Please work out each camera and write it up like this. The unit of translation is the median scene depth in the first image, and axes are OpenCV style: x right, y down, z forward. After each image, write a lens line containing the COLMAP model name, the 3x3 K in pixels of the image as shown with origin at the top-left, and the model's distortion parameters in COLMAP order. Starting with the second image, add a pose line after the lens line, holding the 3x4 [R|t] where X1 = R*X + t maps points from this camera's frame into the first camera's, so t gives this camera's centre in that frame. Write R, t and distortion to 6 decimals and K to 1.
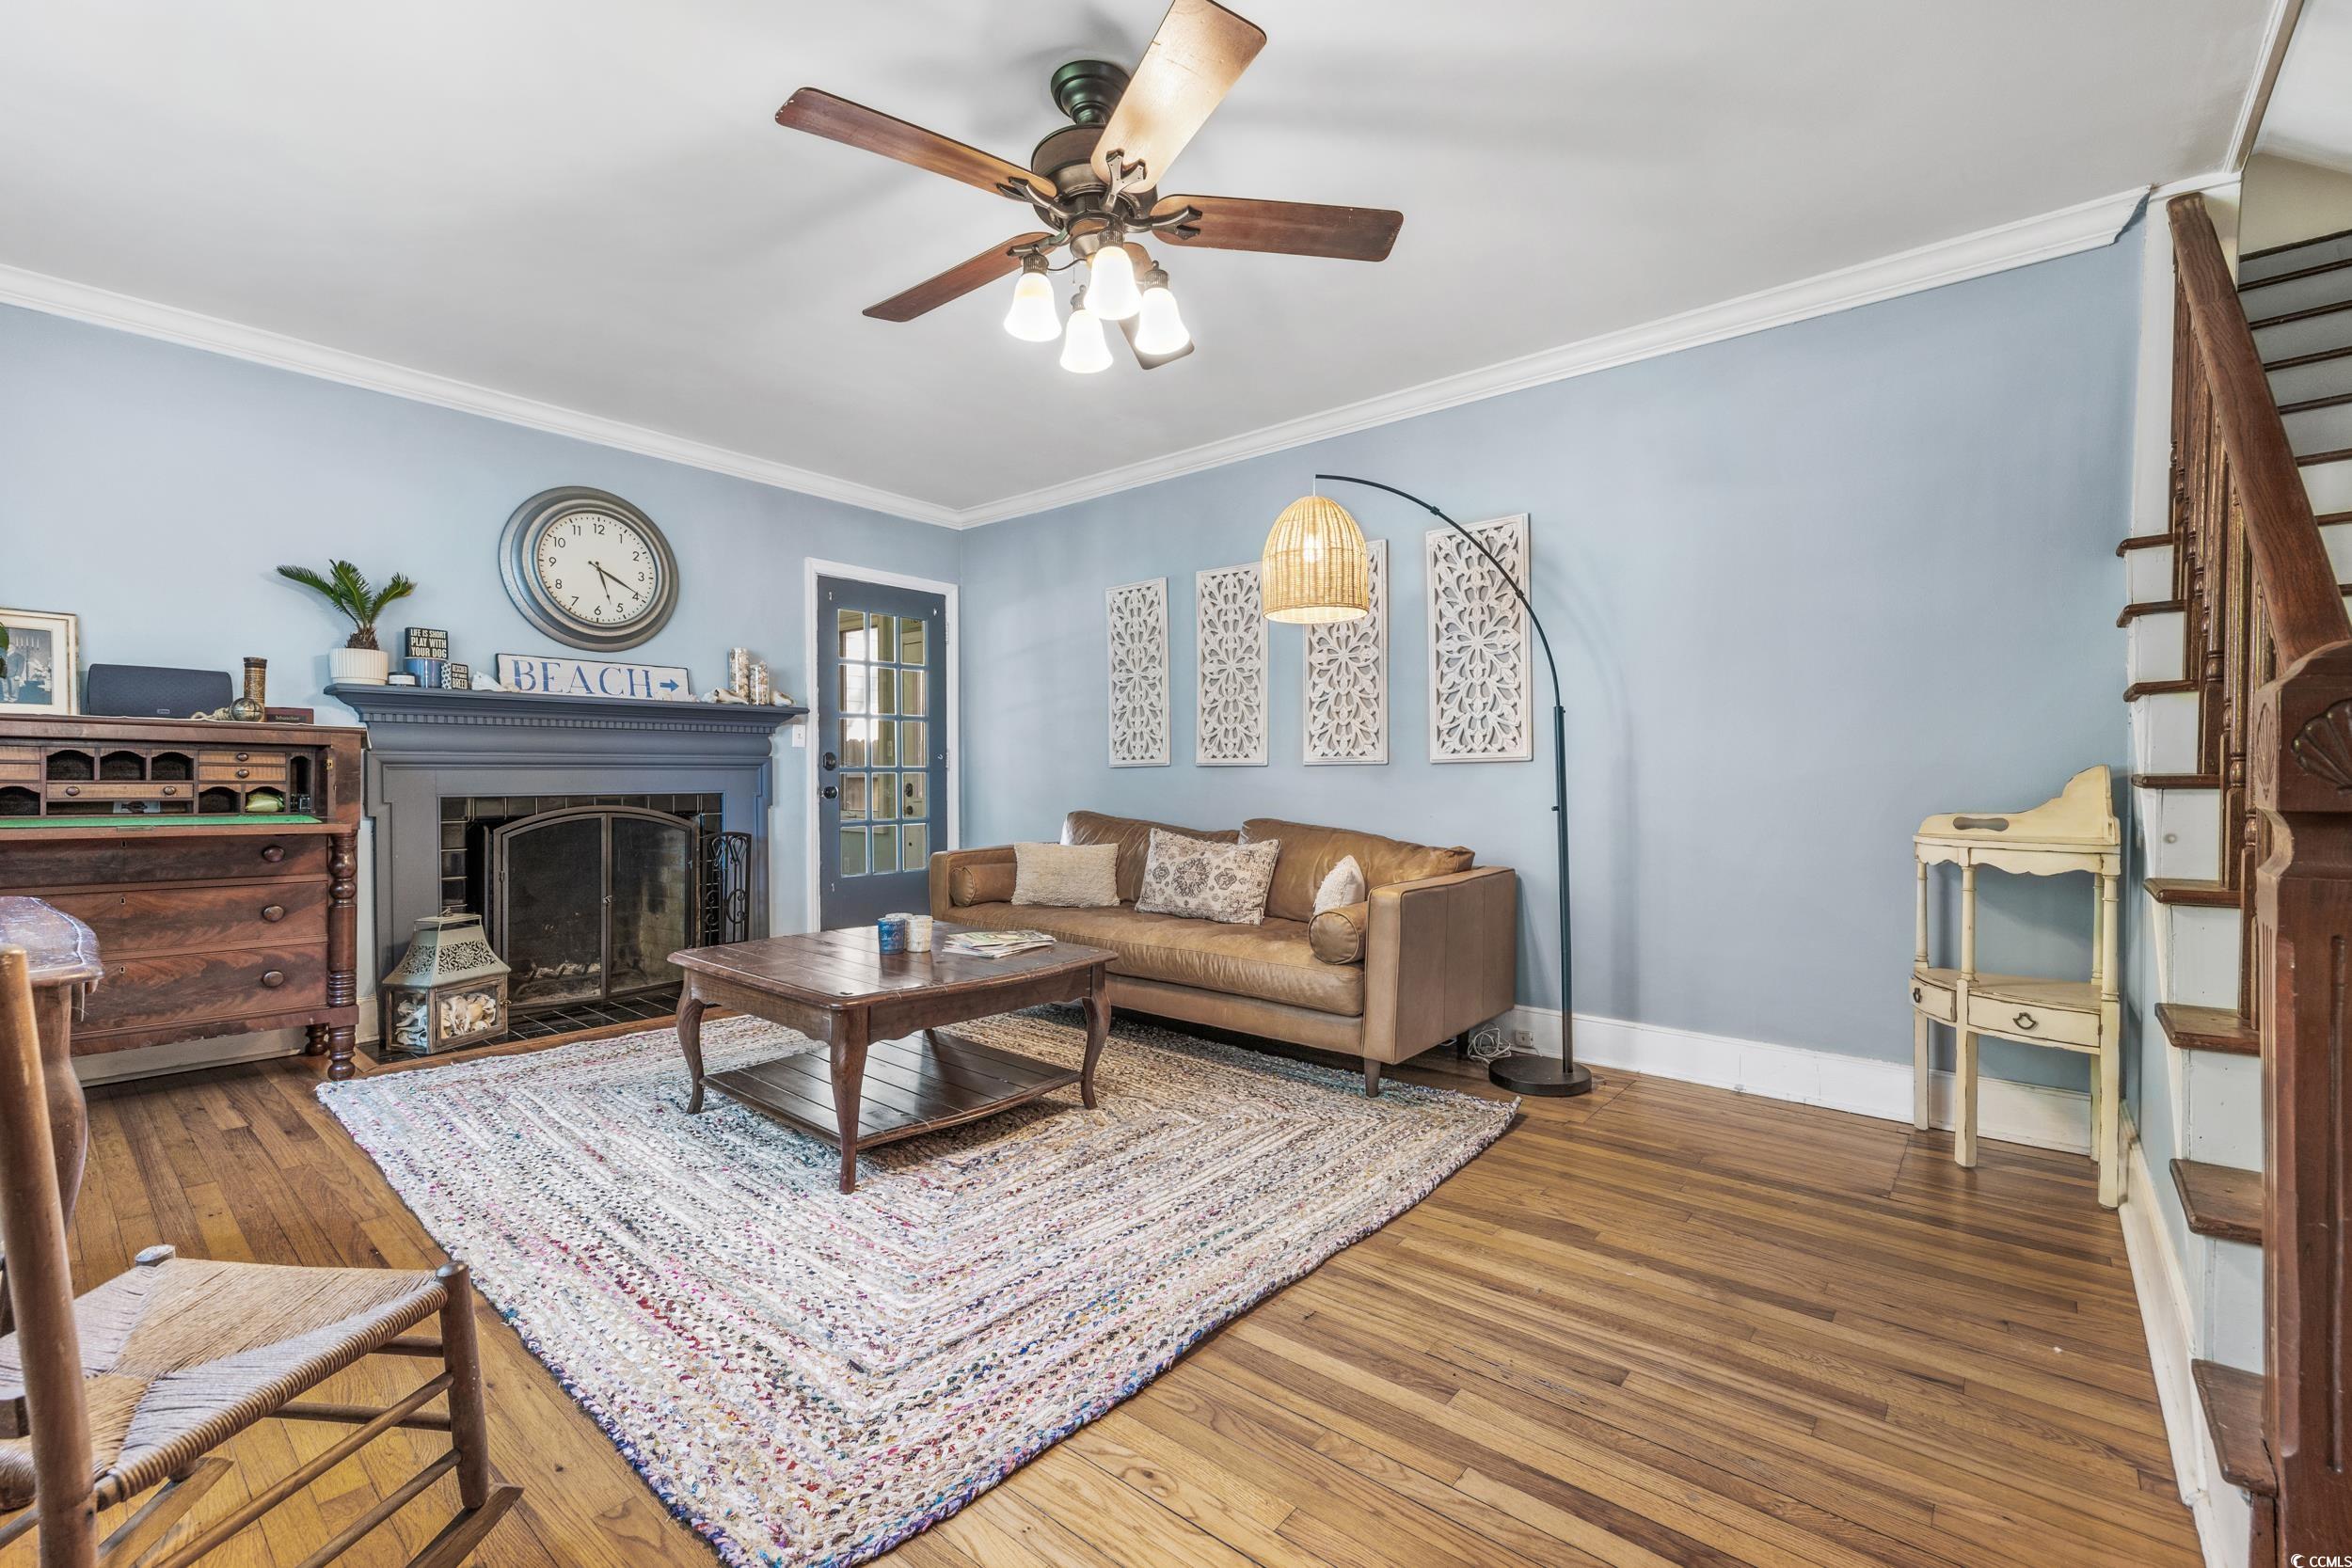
lens RADIAL K [[1004.3, 0, 1168.9], [0, 1004.3, 786.7], [0, 0, 1]] dist [-0.000118, -0.000114]
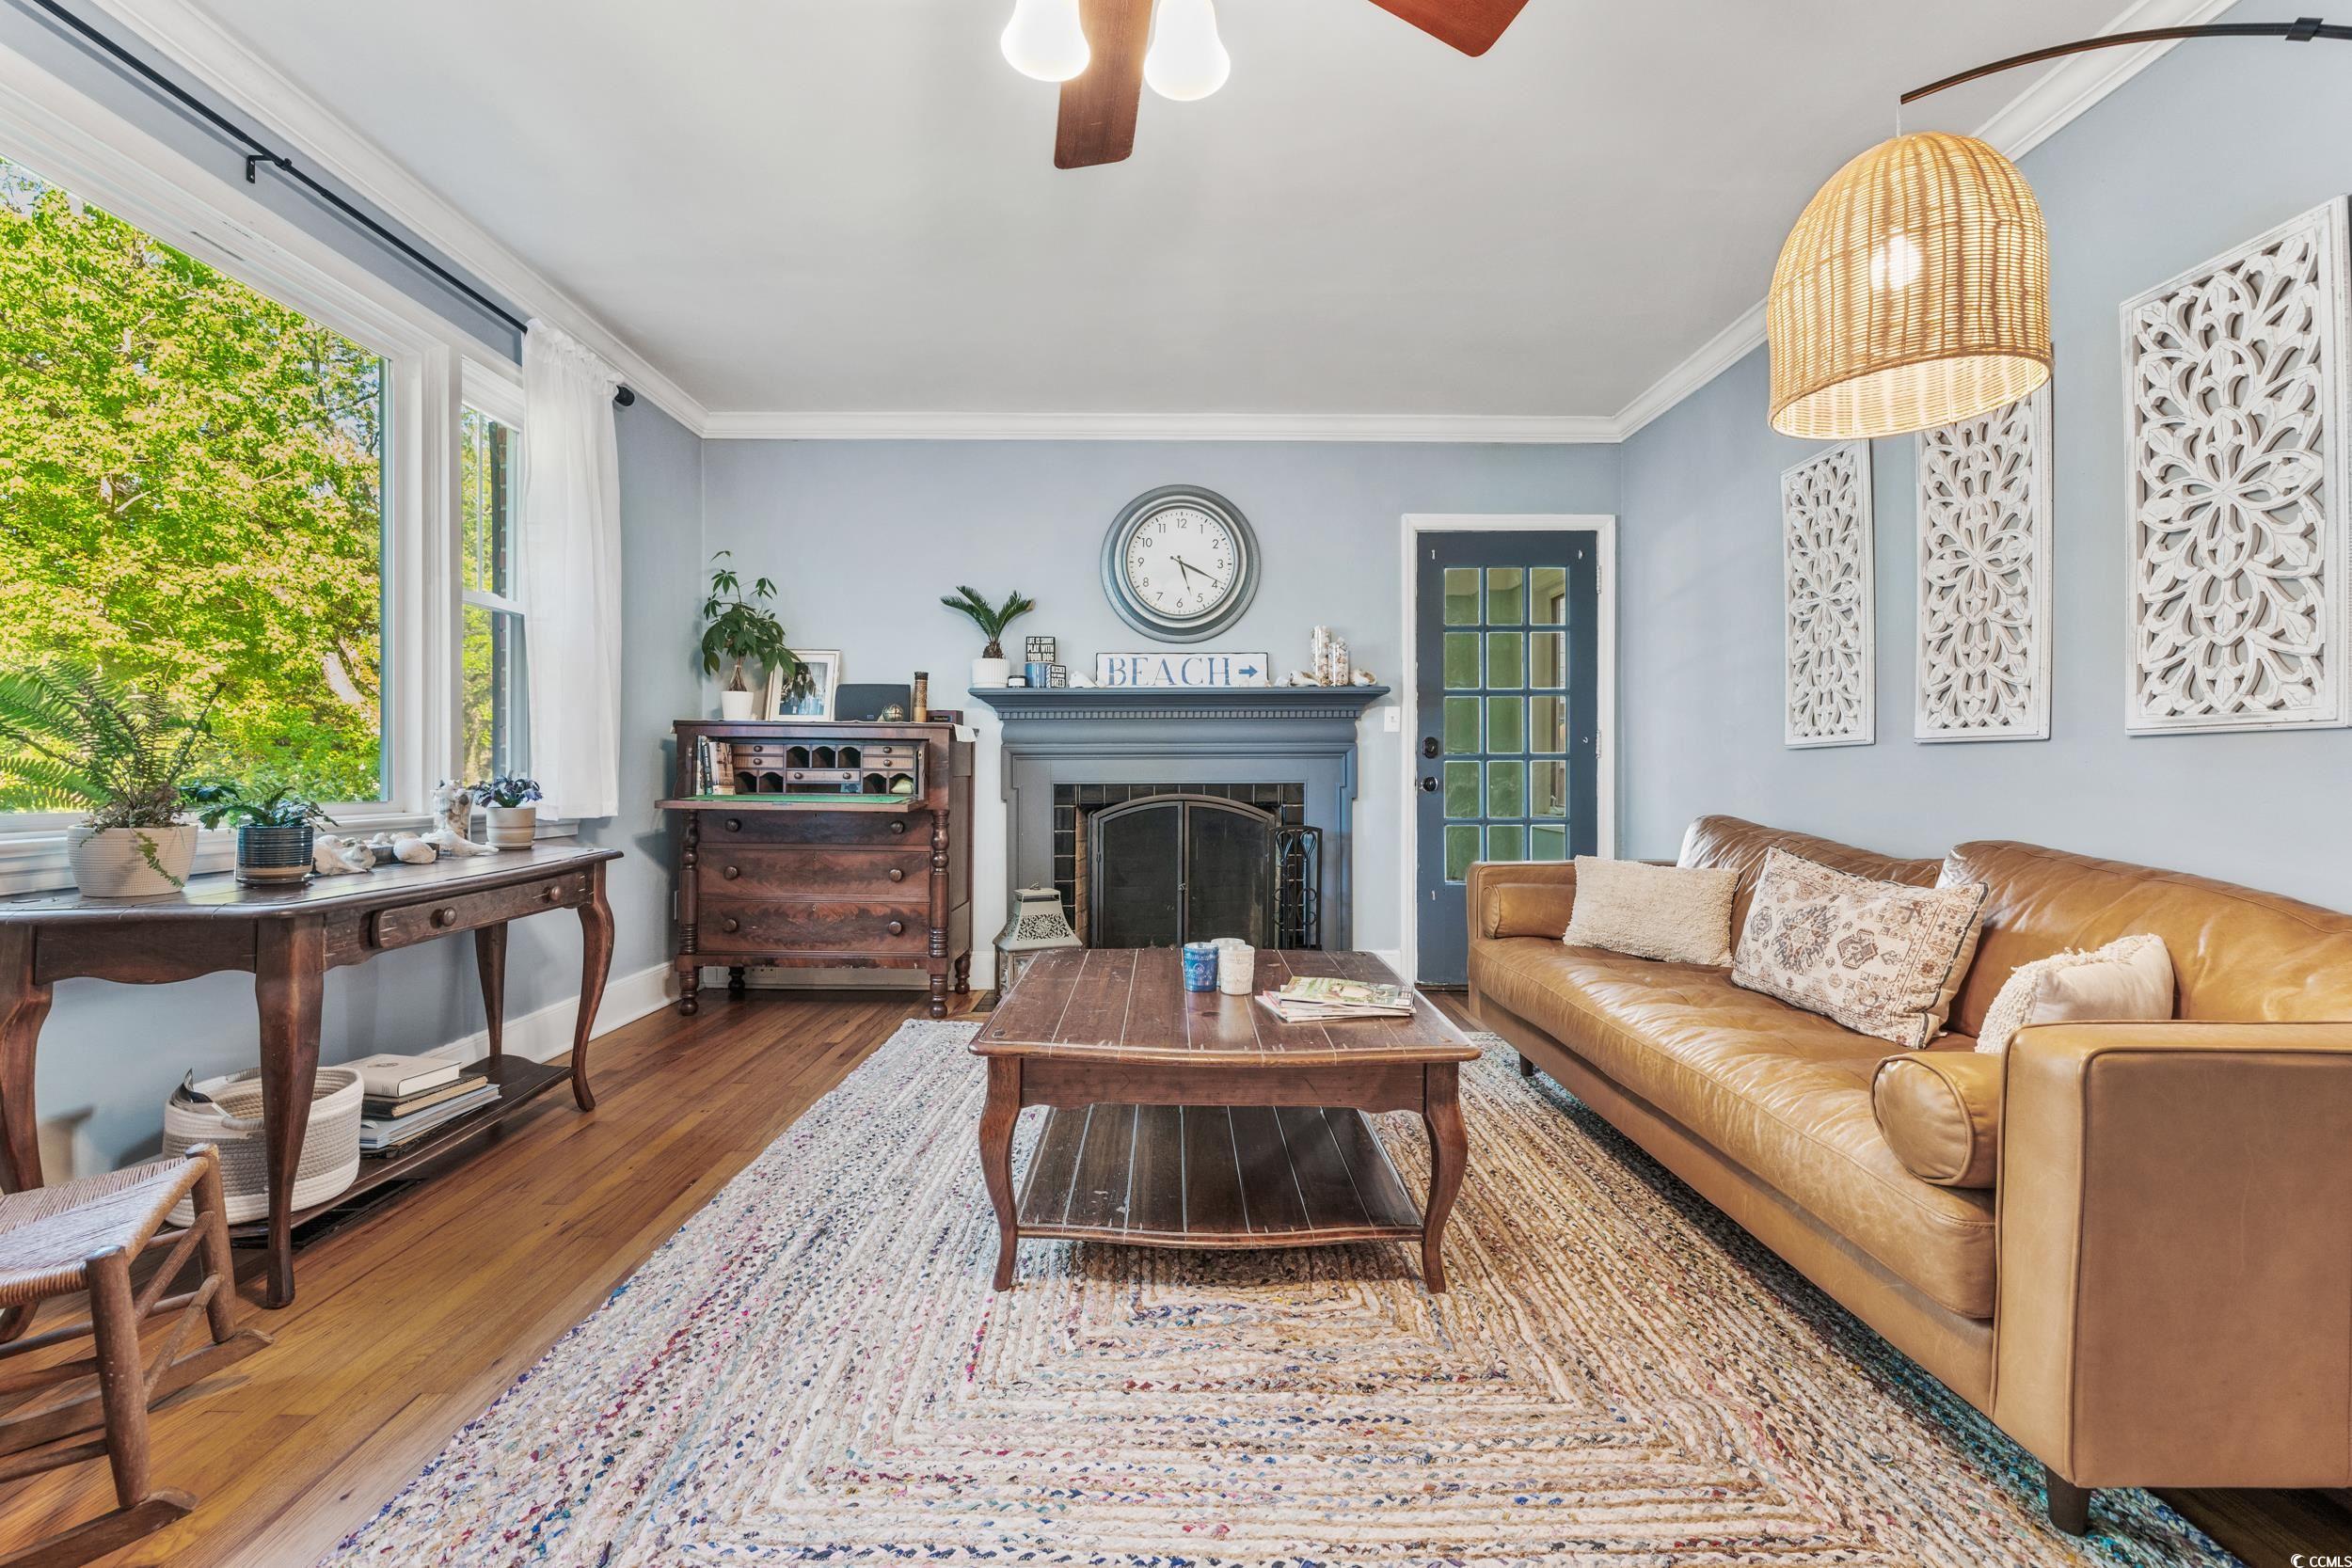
lens RADIAL K [[1004.3, 0, 1175.1], [0, 1004.3, 774.3], [0, 0, 1]] dist [-0.000118, -0.000114]
pose [[0.648022, 0.002060, -0.761619, 0.216699], [-0.006871, 0.999971, -0.003142, 0.001964], [0.761591, 0.007269, 0.648017, 0.350127]]
